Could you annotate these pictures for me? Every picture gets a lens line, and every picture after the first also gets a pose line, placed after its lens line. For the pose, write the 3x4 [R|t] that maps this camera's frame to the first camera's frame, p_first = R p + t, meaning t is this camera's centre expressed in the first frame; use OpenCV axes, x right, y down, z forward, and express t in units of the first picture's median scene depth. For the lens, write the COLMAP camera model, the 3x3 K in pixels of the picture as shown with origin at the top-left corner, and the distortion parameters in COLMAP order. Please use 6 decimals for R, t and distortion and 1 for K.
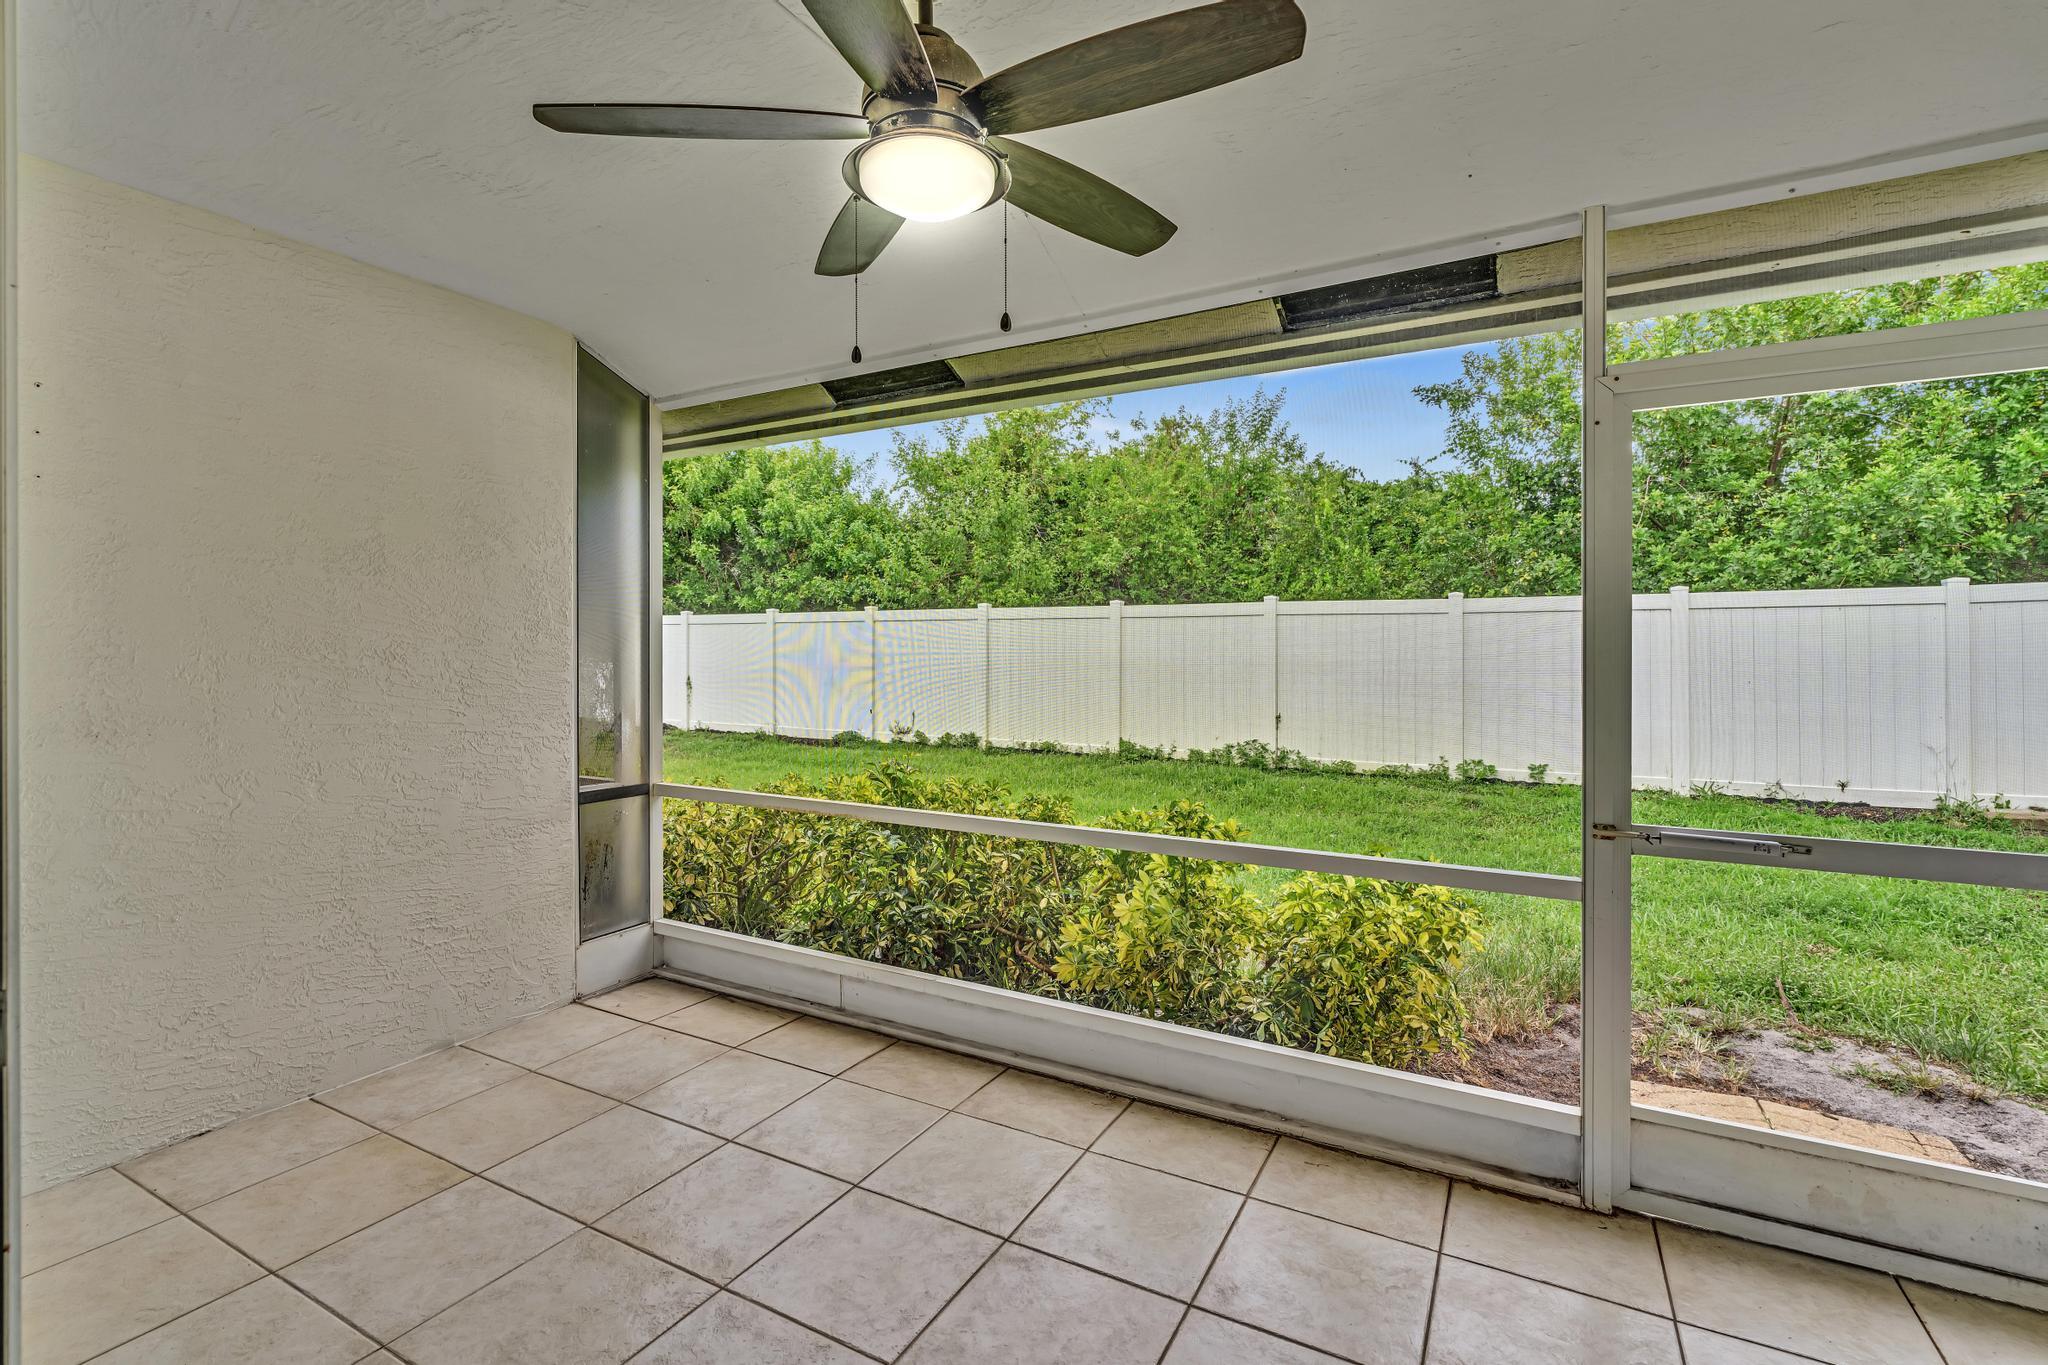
lens RADIAL K [[934.8, 0, 1036.8], [0, 934.8, 652.6], [0, 0, 1]] dist [-0.007924, 0.003866]
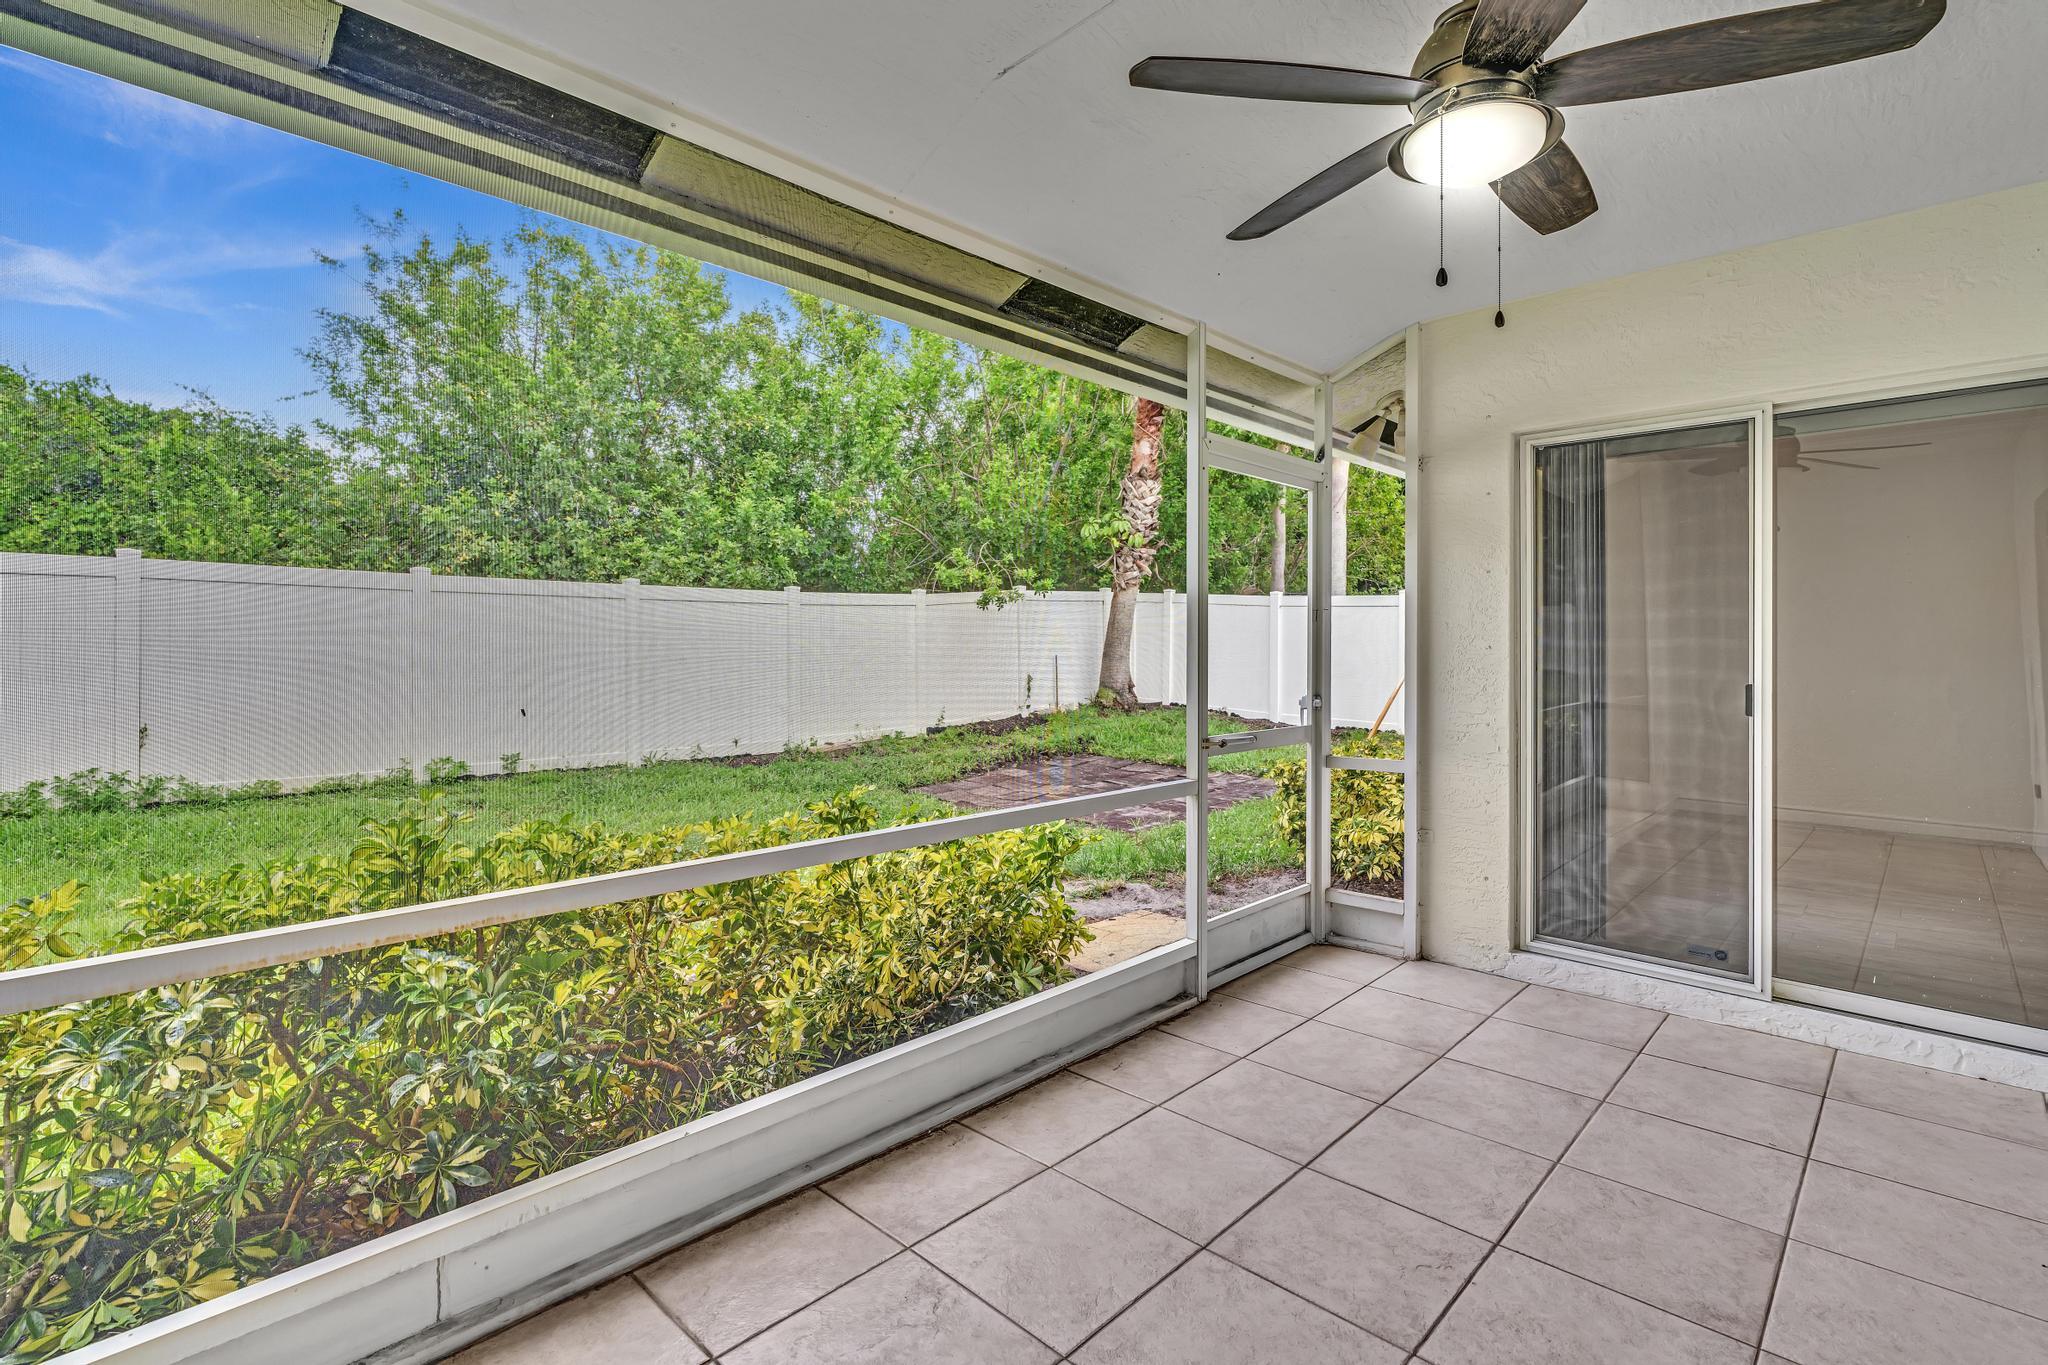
lens RADIAL K [[934.8, 0, 1038.0], [0, 934.8, 647.5], [0, 0, 1]] dist [-0.007924, 0.003866]
pose [[0.270555, -0.000250, 0.962704, -0.614239], [-0.001150, 0.999999, 0.000582, 0.024987], [-0.962704, -0.001264, 0.270555, 0.581025]]
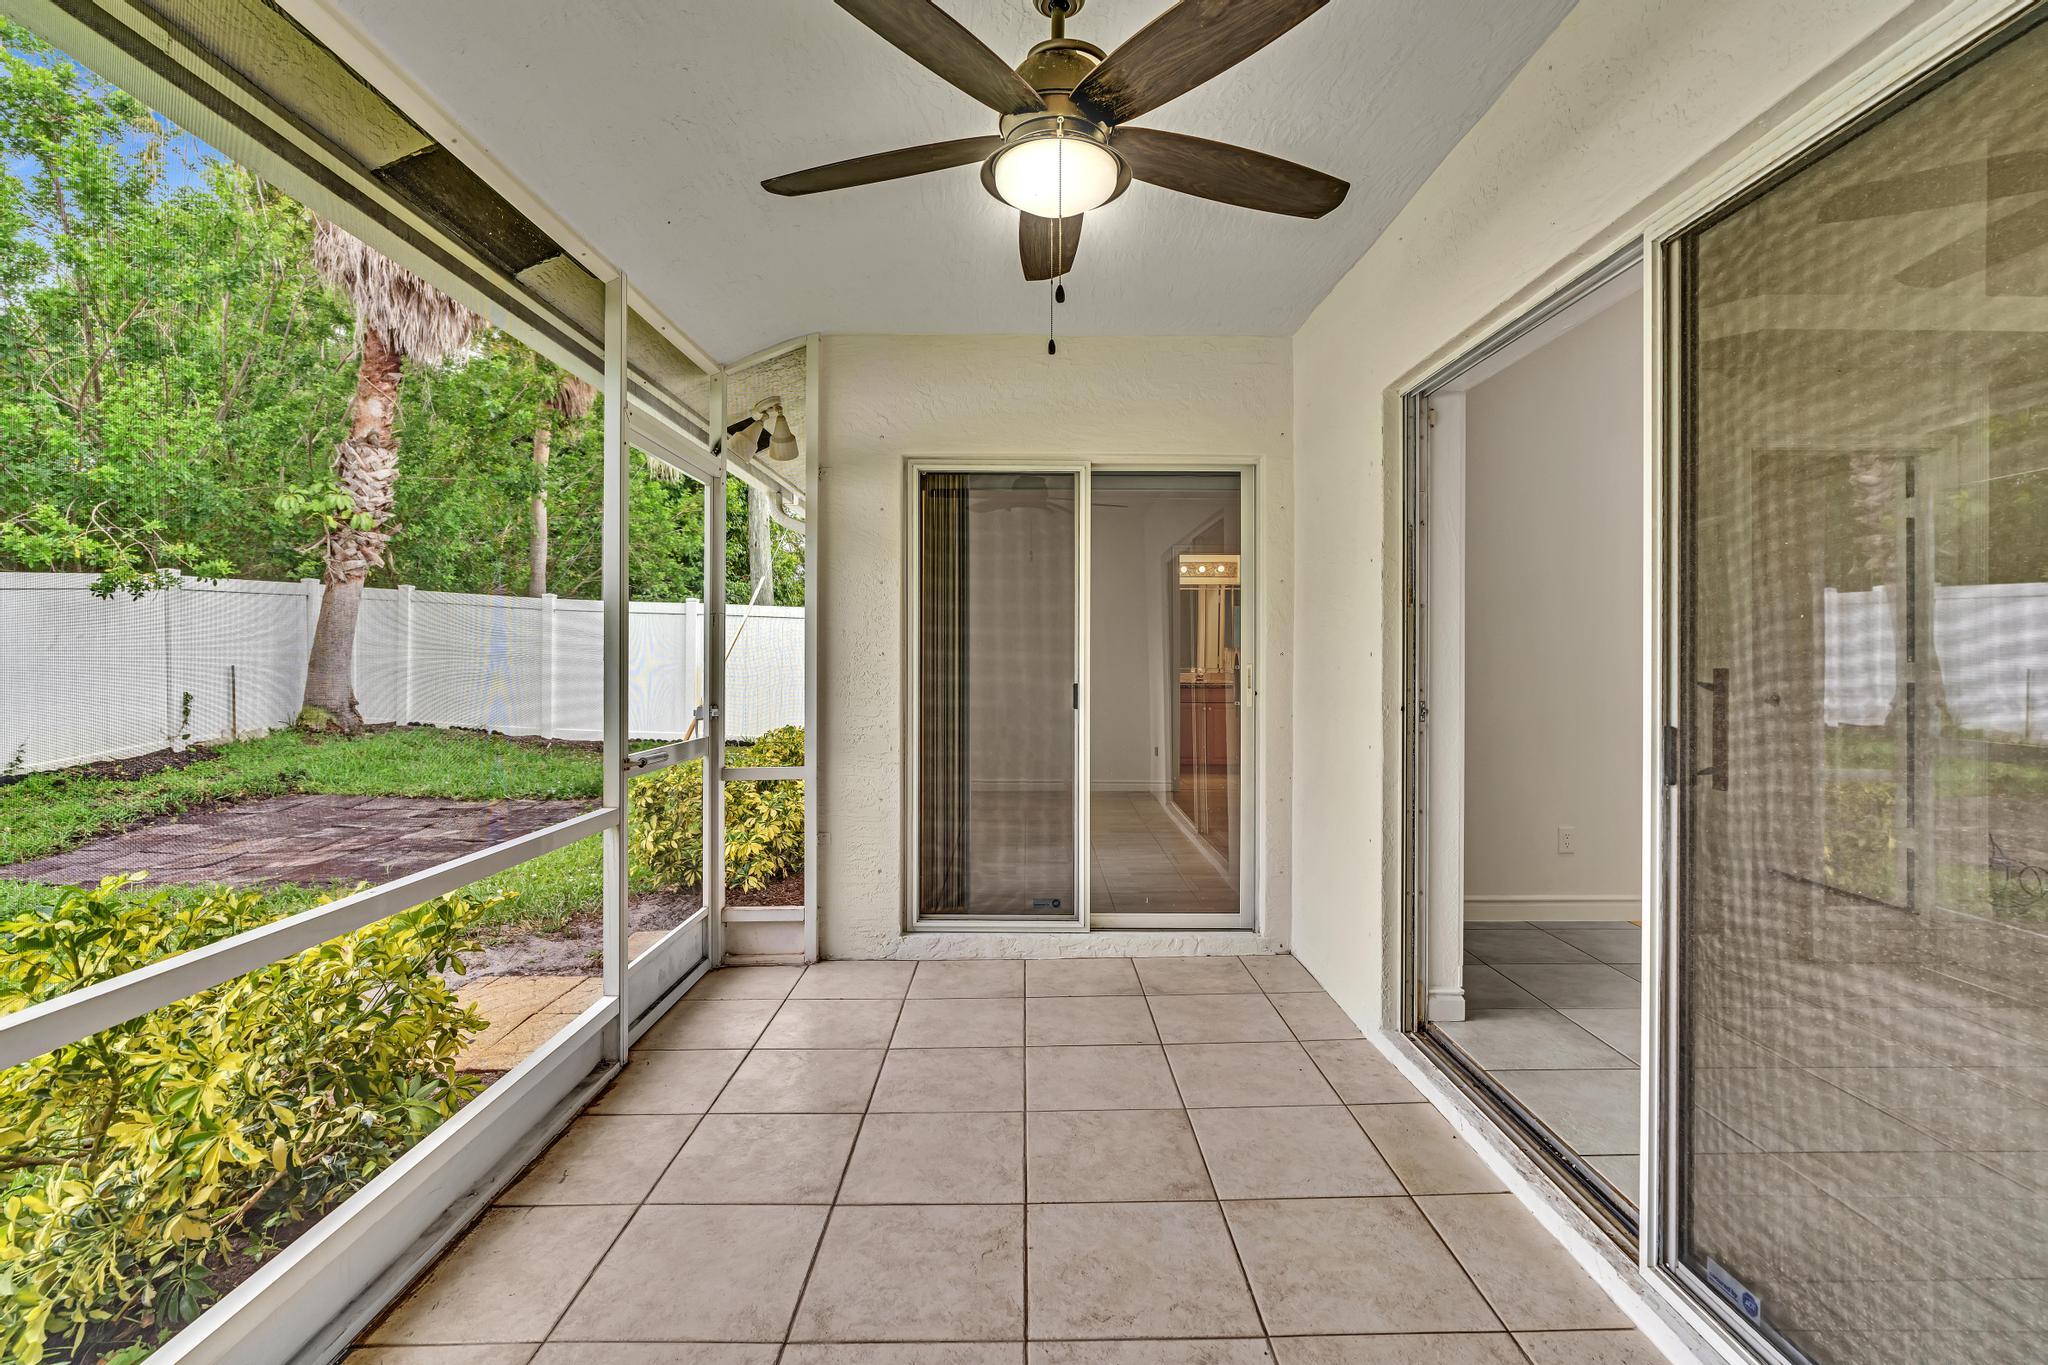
lens RADIAL K [[934.8, 0, 1020.6], [0, 934.8, 658.9], [0, 0, 1]] dist [-0.007924, 0.003866]
pose [[-0.468380, -0.002635, 0.883523, -0.528687], [-0.003158, 0.999994, 0.001308, 0.029189], [-0.883522, -0.002178, -0.468385, 0.764286]]
